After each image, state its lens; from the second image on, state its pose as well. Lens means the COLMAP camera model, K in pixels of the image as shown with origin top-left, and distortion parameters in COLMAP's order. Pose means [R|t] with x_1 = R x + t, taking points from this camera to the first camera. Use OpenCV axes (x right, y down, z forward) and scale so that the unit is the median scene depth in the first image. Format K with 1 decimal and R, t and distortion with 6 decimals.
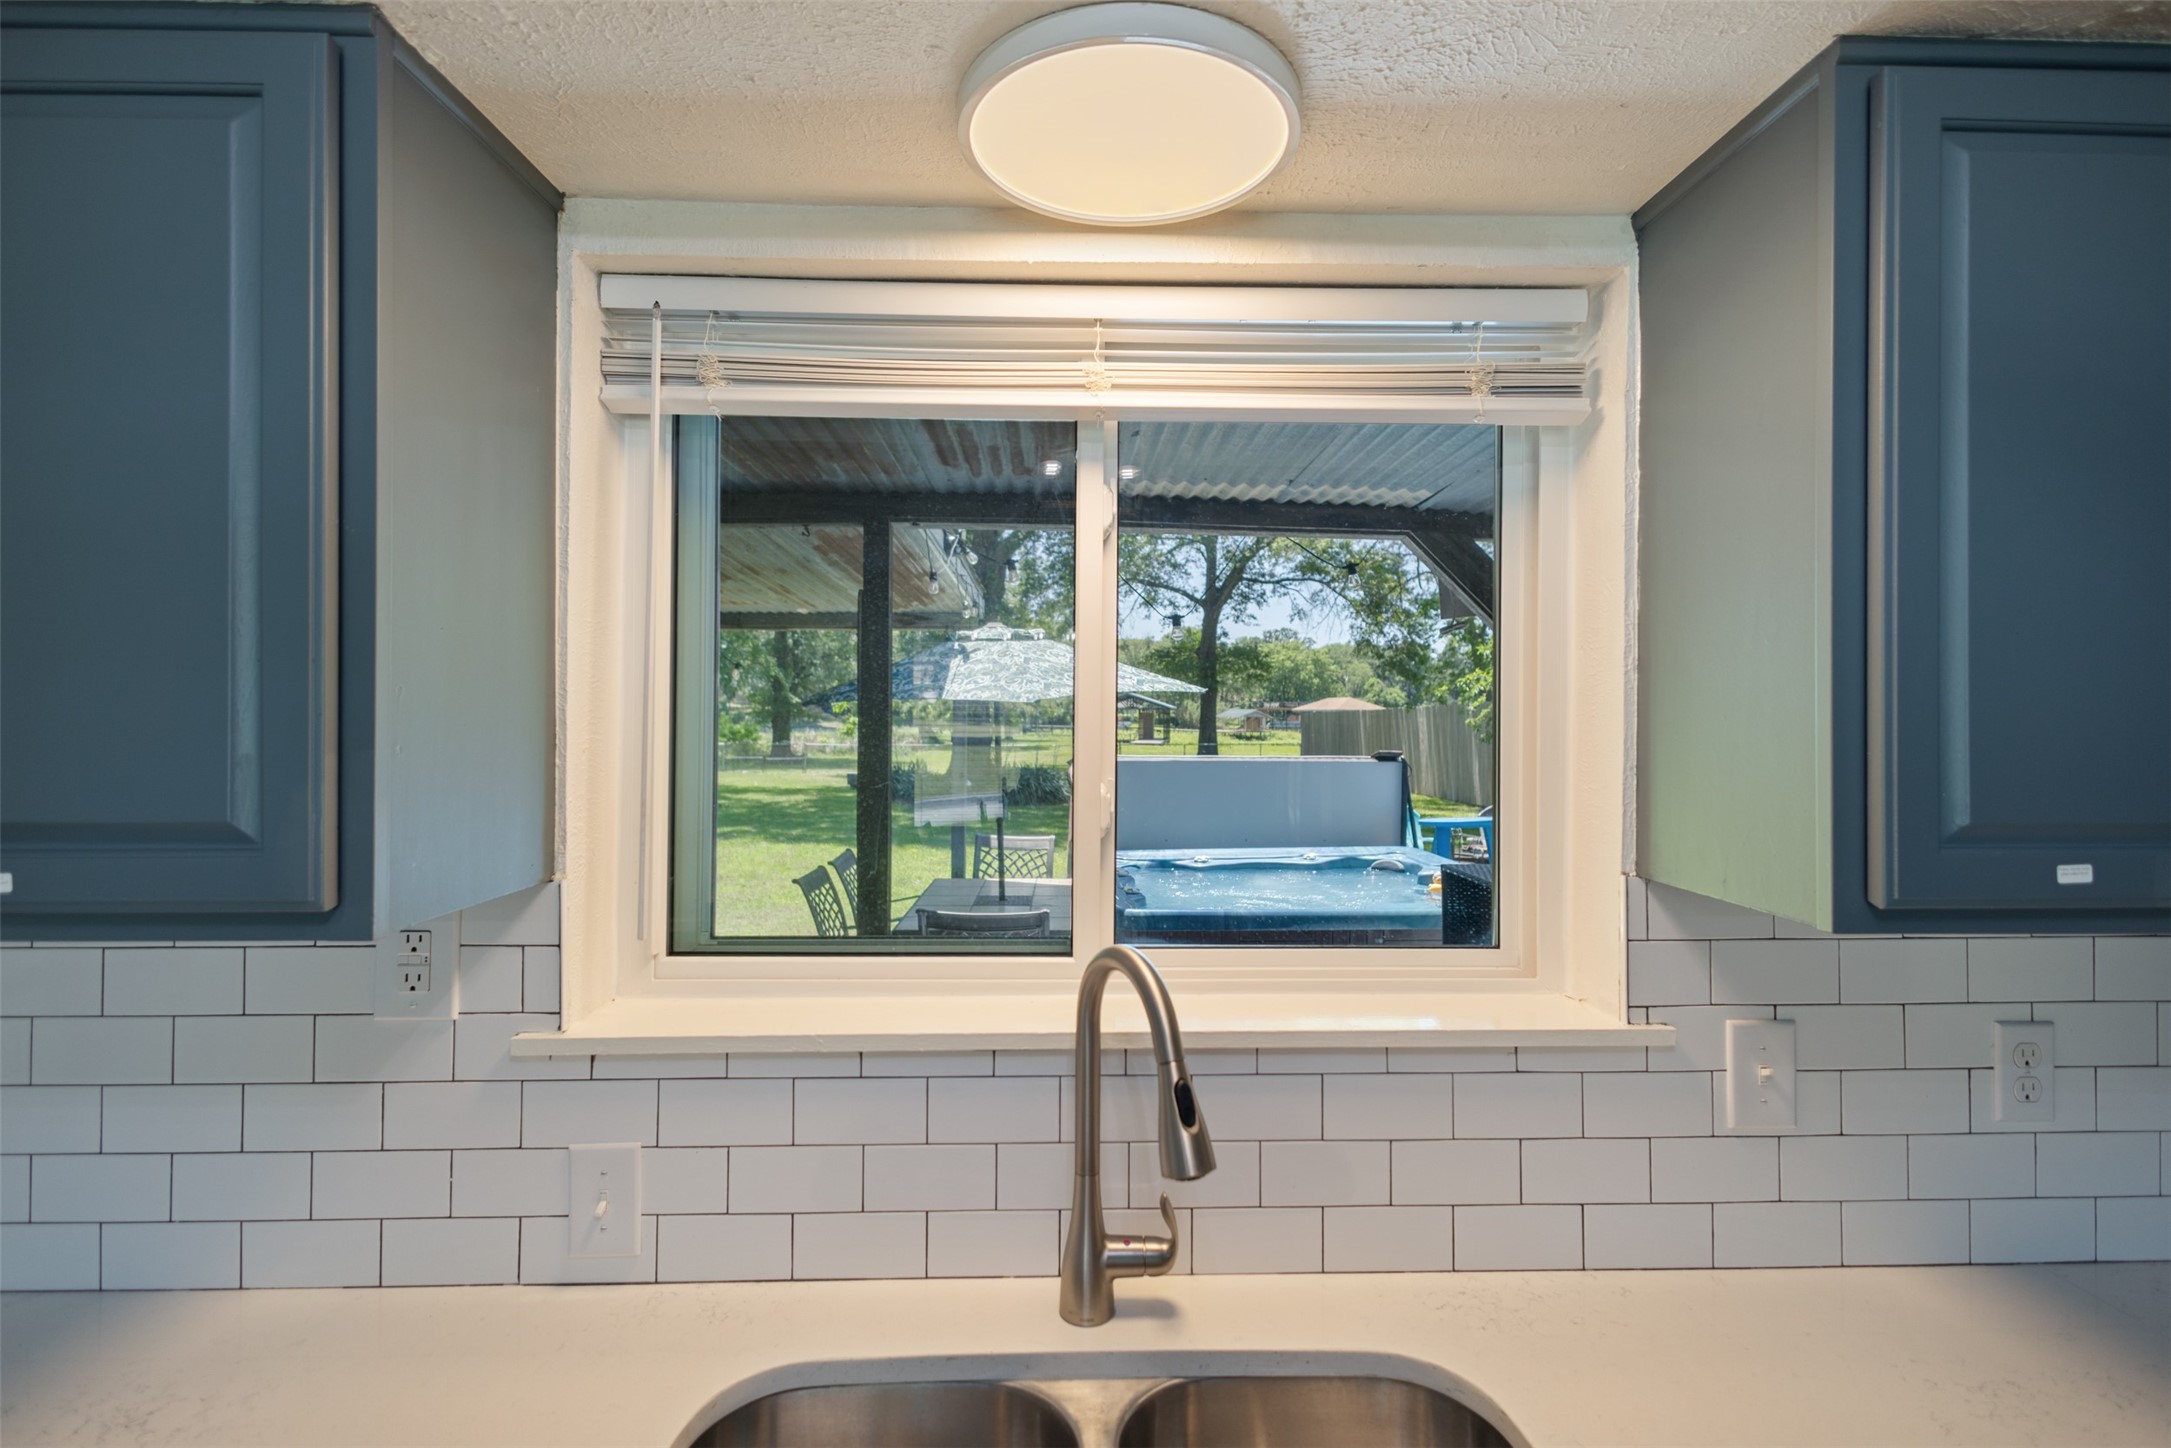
lens RADIAL K [[1008.2, 0, 1094.1], [0, 1008.2, 702.8], [0, 0, 1]] dist [0.001116, -0.001383]
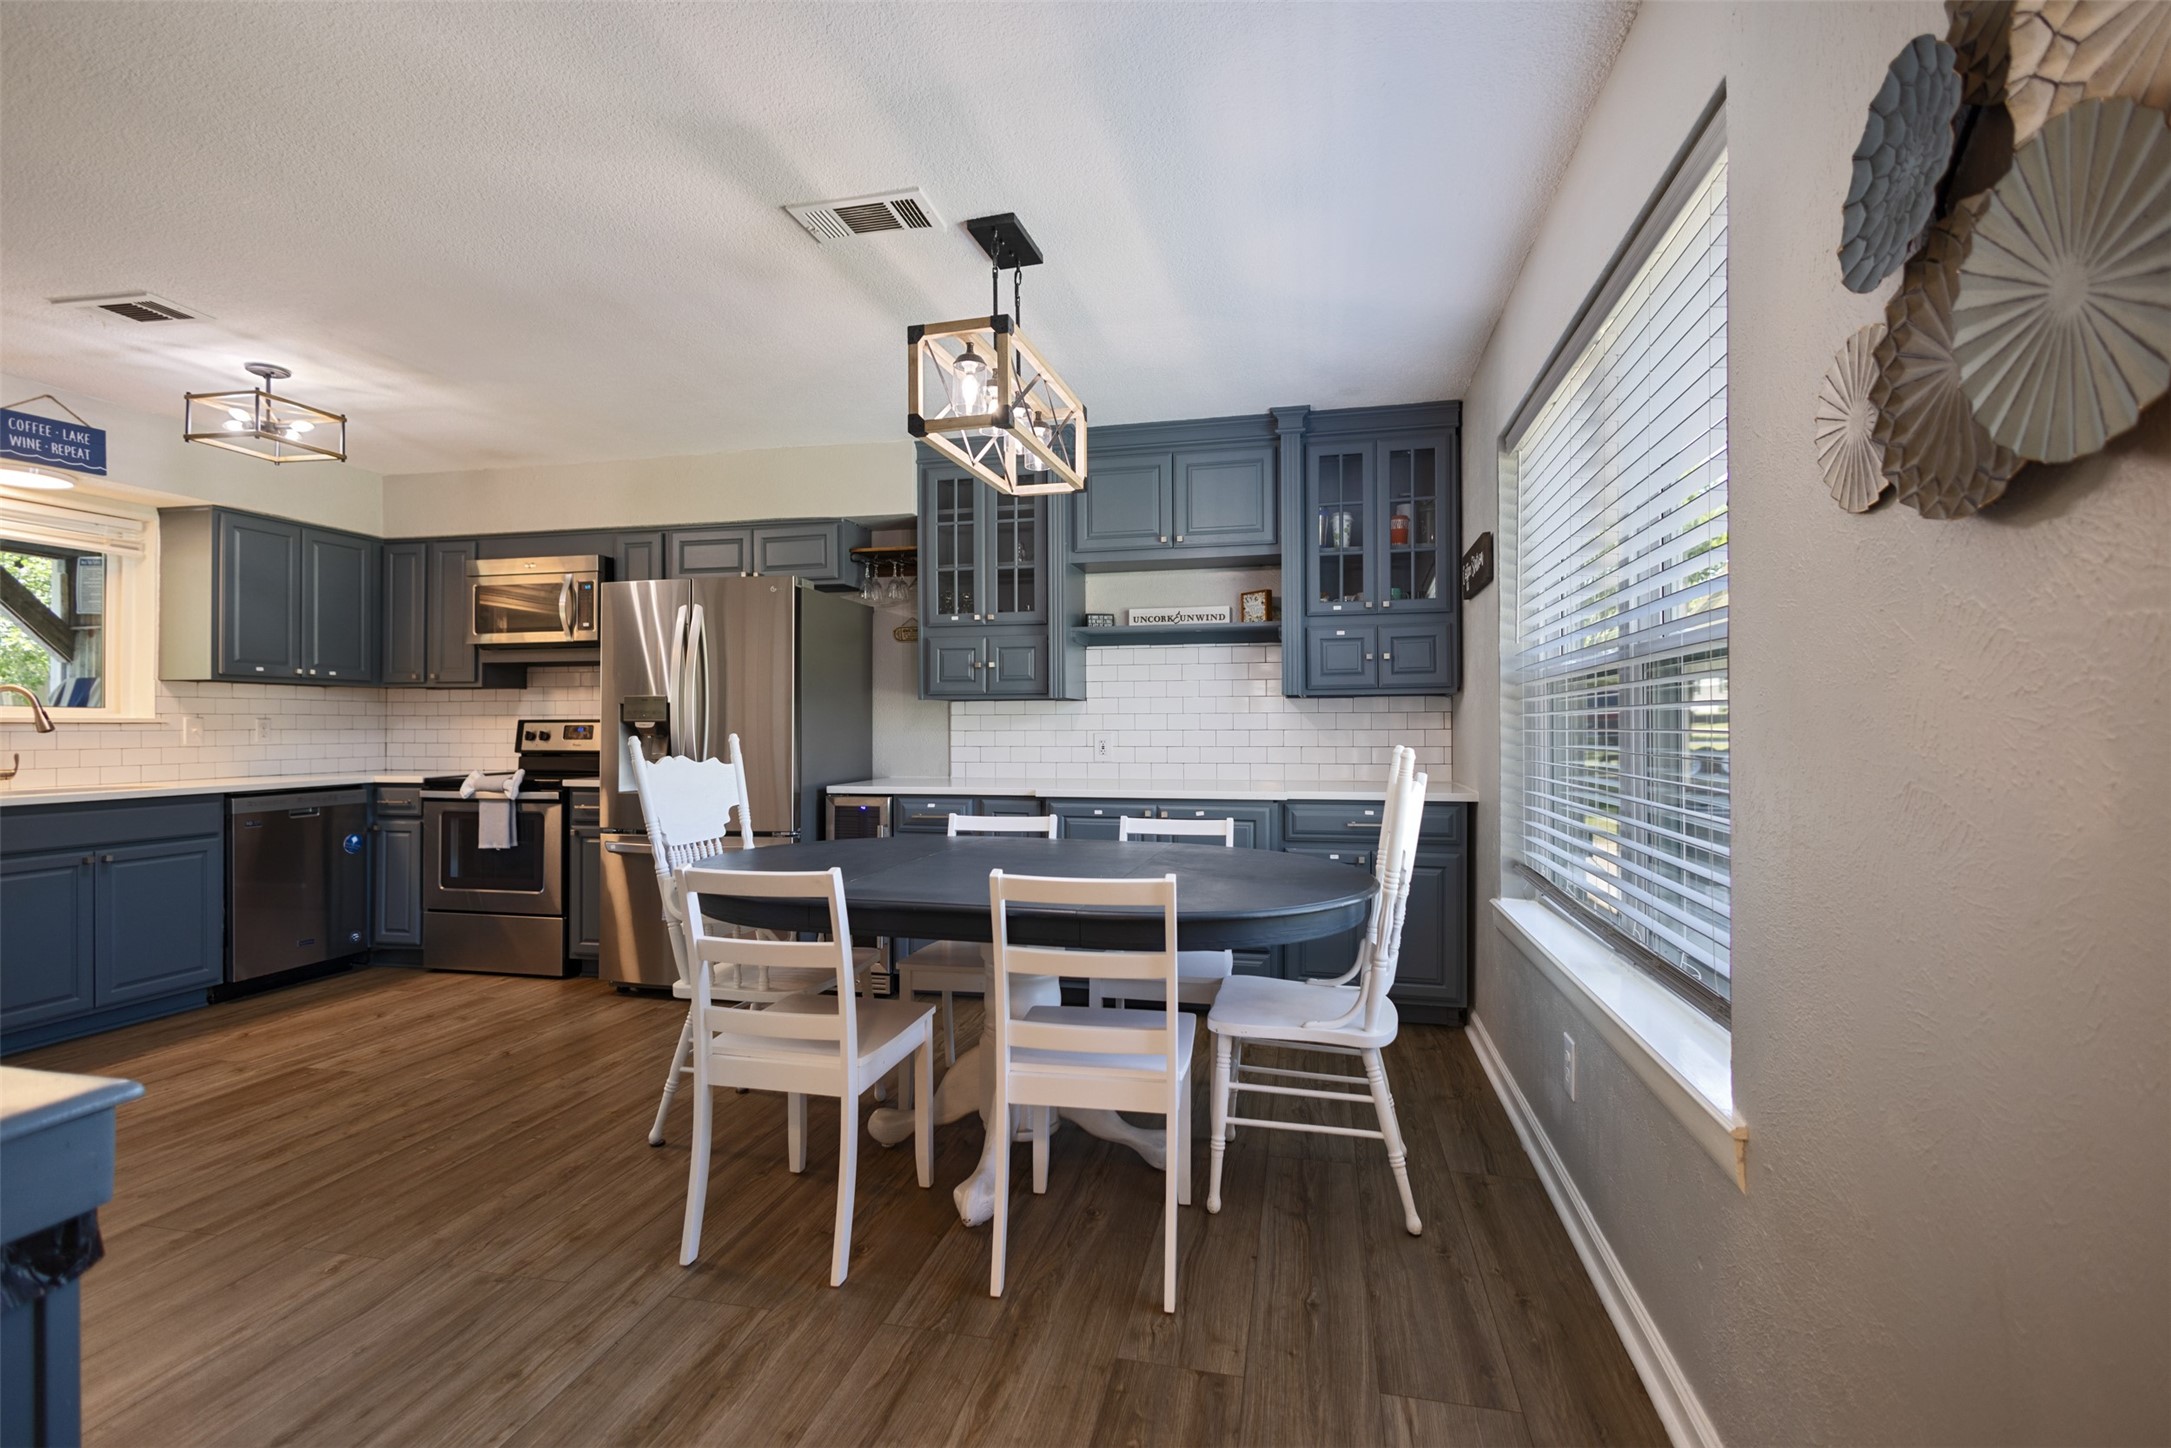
lens RADIAL K [[1008.2, 0, 1102.8], [0, 1008.2, 719.5], [0, 0, 1]] dist [0.001116, -0.001383]
pose [[0.240147, 0.009558, 0.970689, -2.347797], [0.005423, 0.999923, -0.011187, 0.388616], [-0.970721, 0.007951, 0.240077, -3.451517]]
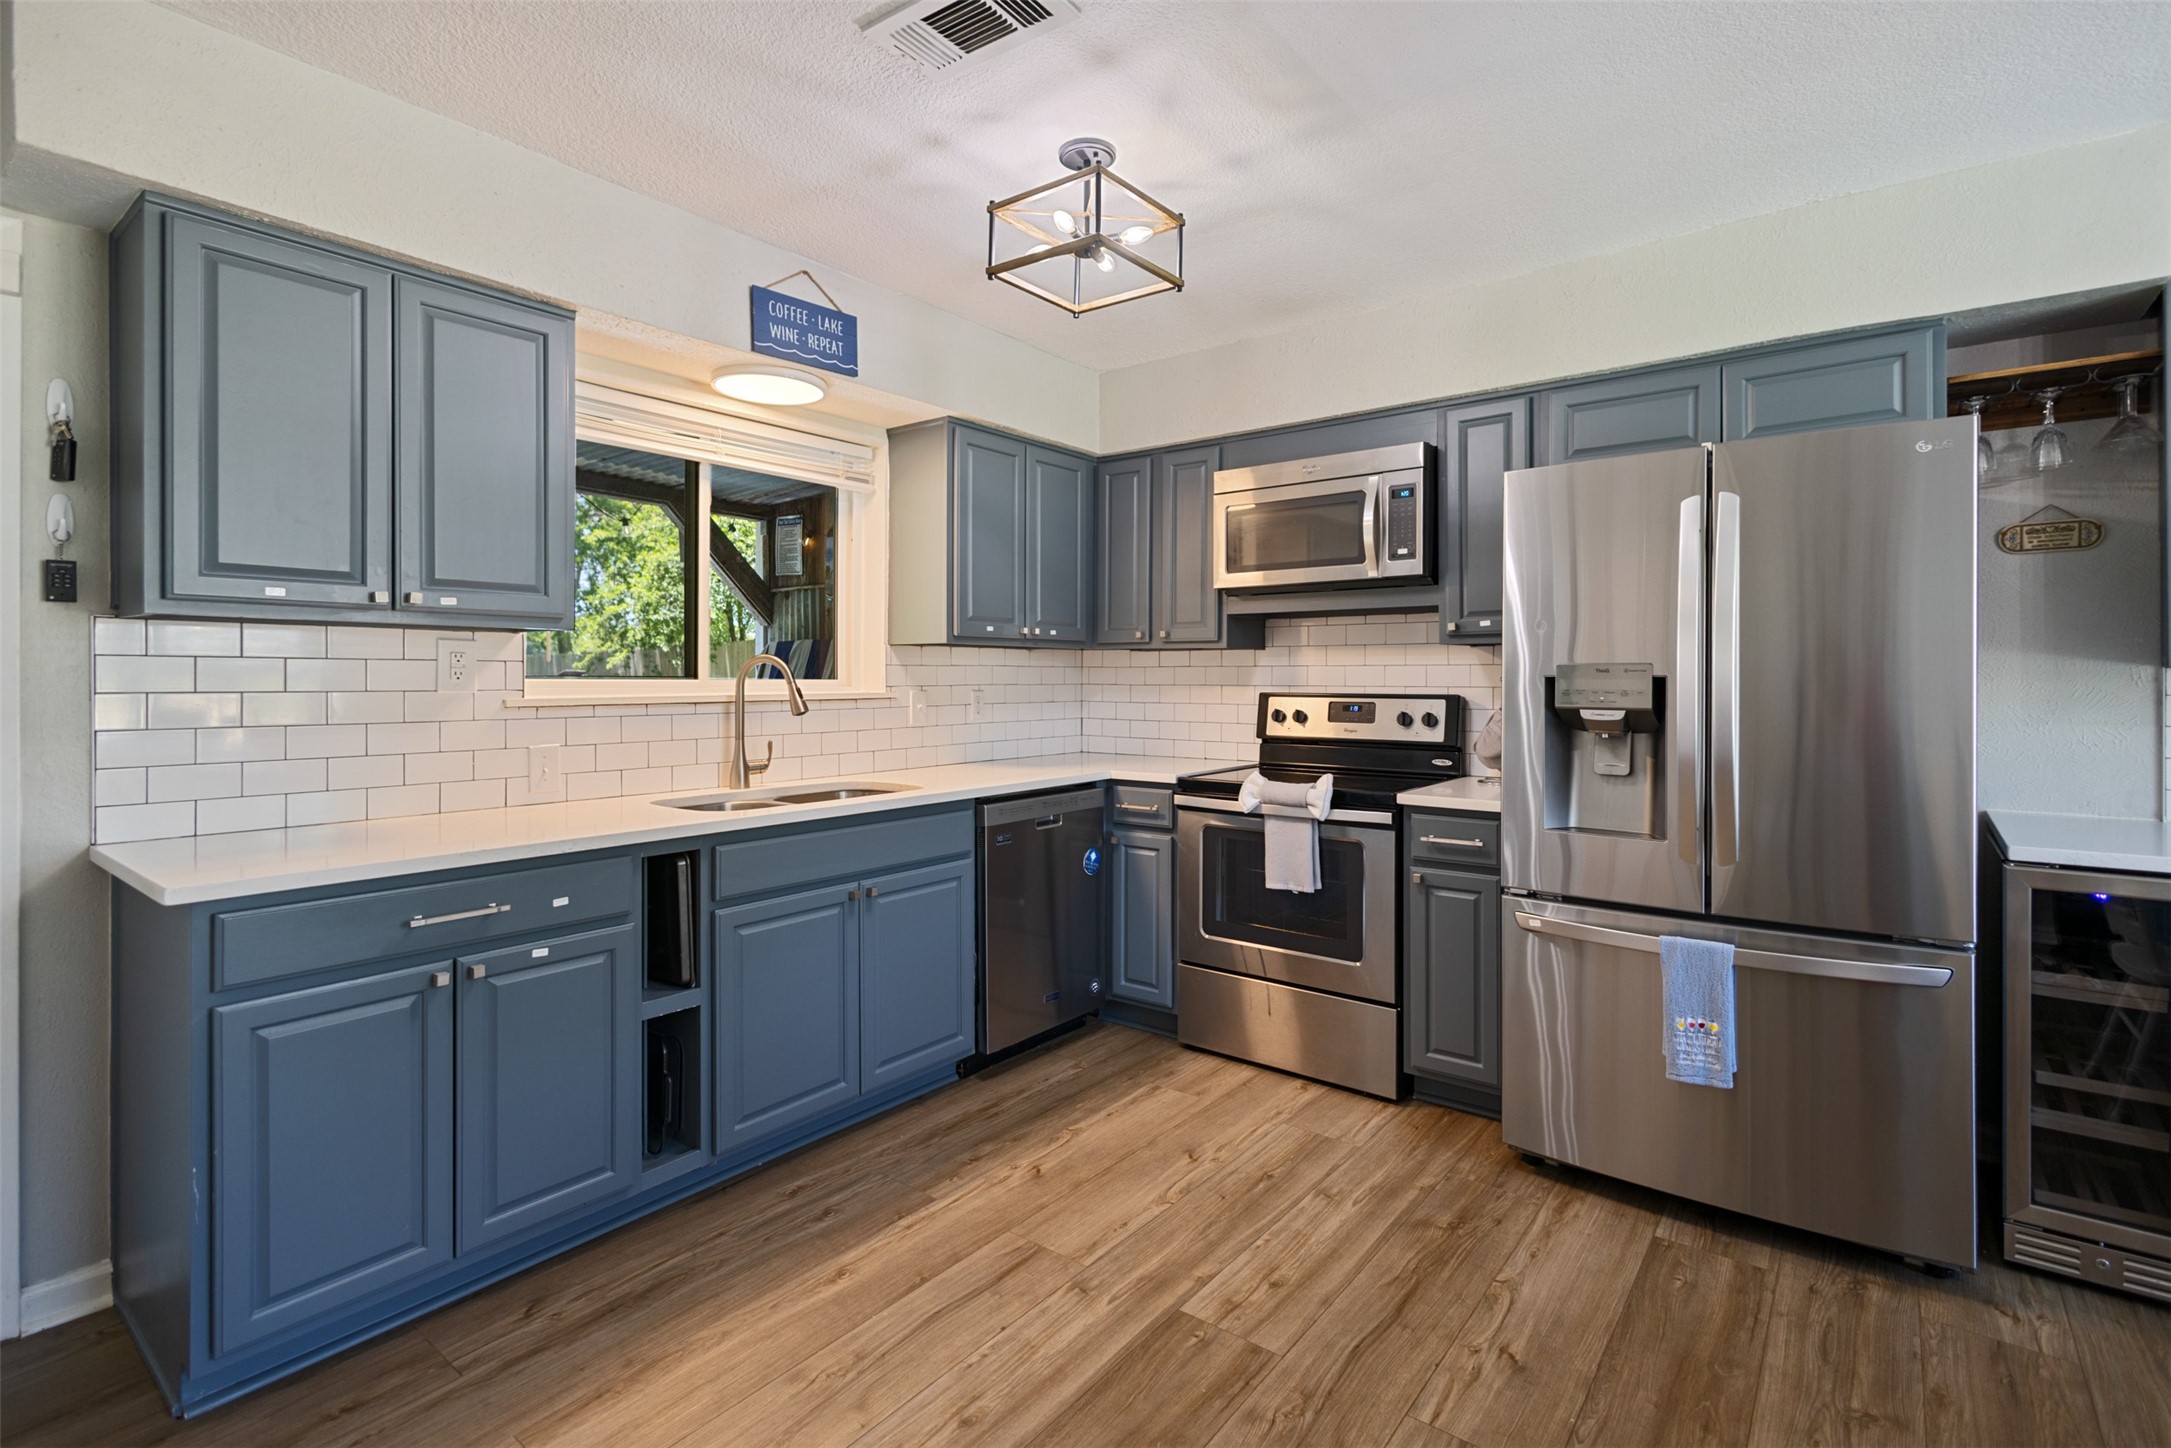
lens RADIAL K [[1008.2, 0, 1063.1], [0, 1008.2, 682.7], [0, 0, 1]] dist [0.001116, -0.001383]
pose [[0.650652, -0.000503, 0.759376, -1.462545], [-0.000345, 0.999999, 0.000958, 0.288482], [-0.759376, -0.000886, 0.650651, -1.421754]]
